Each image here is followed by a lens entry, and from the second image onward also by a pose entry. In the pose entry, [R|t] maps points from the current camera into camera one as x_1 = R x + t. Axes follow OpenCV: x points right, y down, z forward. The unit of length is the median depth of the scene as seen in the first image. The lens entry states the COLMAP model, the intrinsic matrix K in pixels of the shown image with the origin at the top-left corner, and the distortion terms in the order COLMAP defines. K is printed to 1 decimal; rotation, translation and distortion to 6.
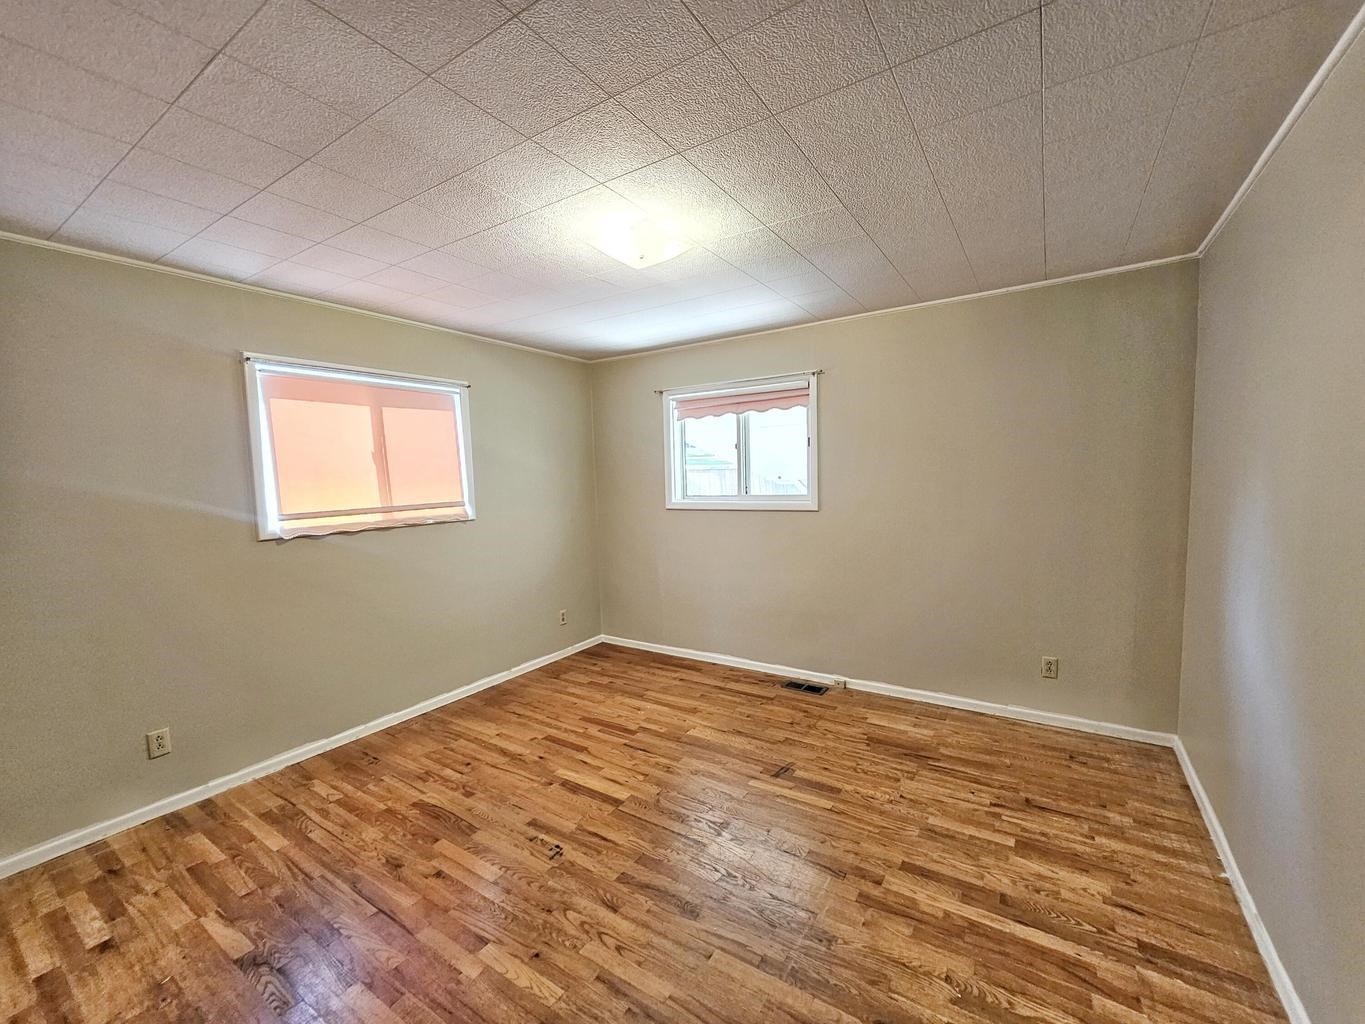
lens RADIAL K [[555.7, 0, 685.2], [0, 555.7, 511.6], [0, 0, 1]] dist [-0.000423, -0.000721]
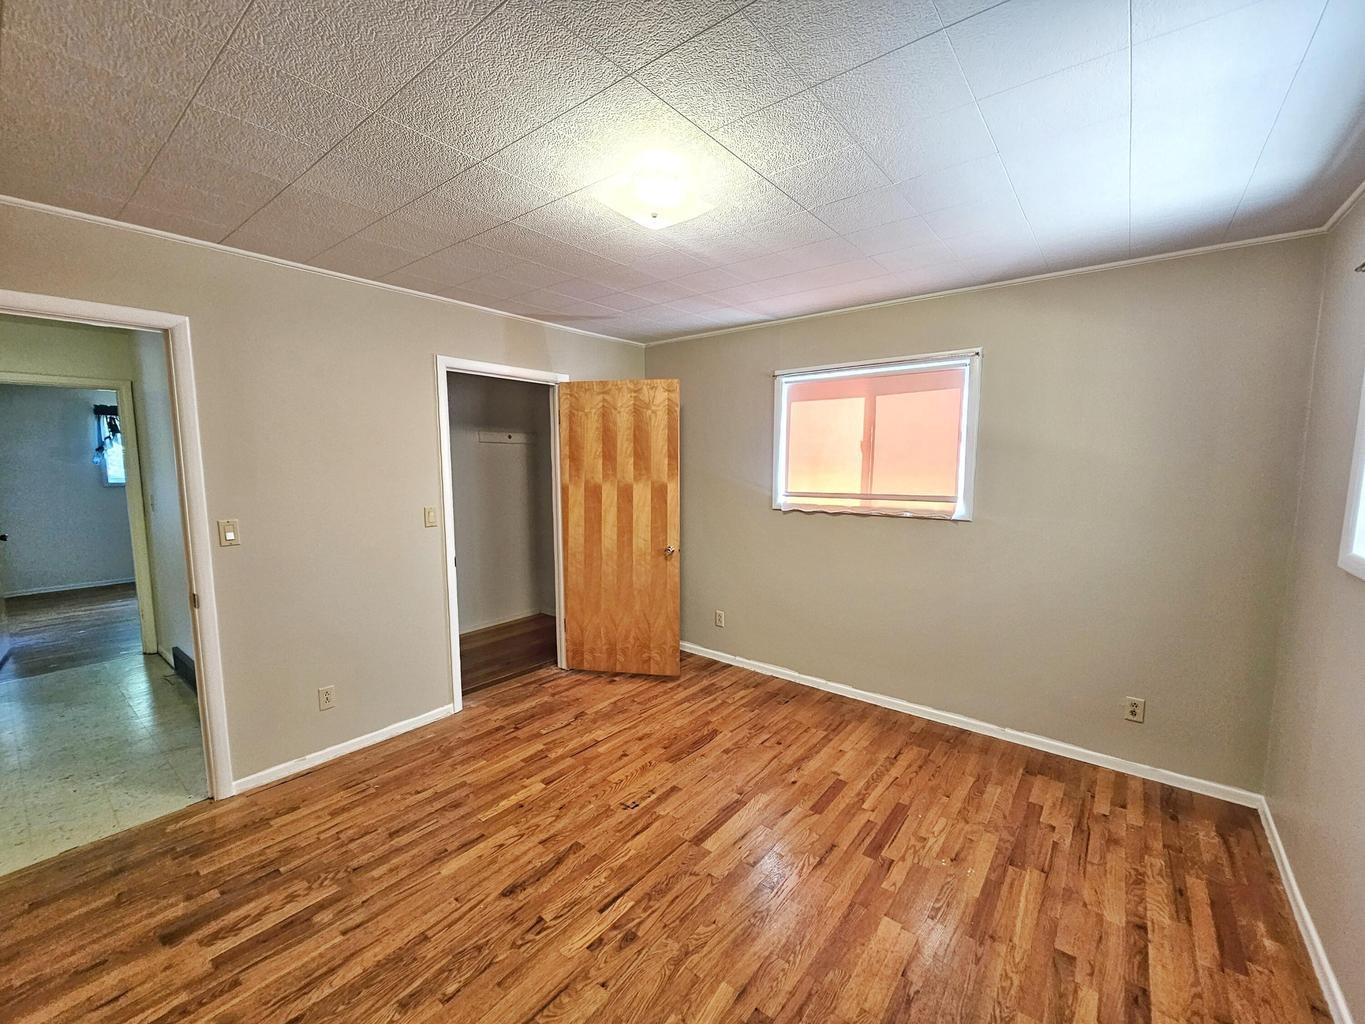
lens RADIAL K [[555.7, 0, 690.3], [0, 555.7, 518.8], [0, 0, 1]] dist [-0.000423, -0.000721]
pose [[-0.087233, 0.133099, -0.987256, 0.569286], [-0.066098, 0.988077, 0.139050, -0.093824], [0.993993, 0.077386, -0.077395, 0.832147]]
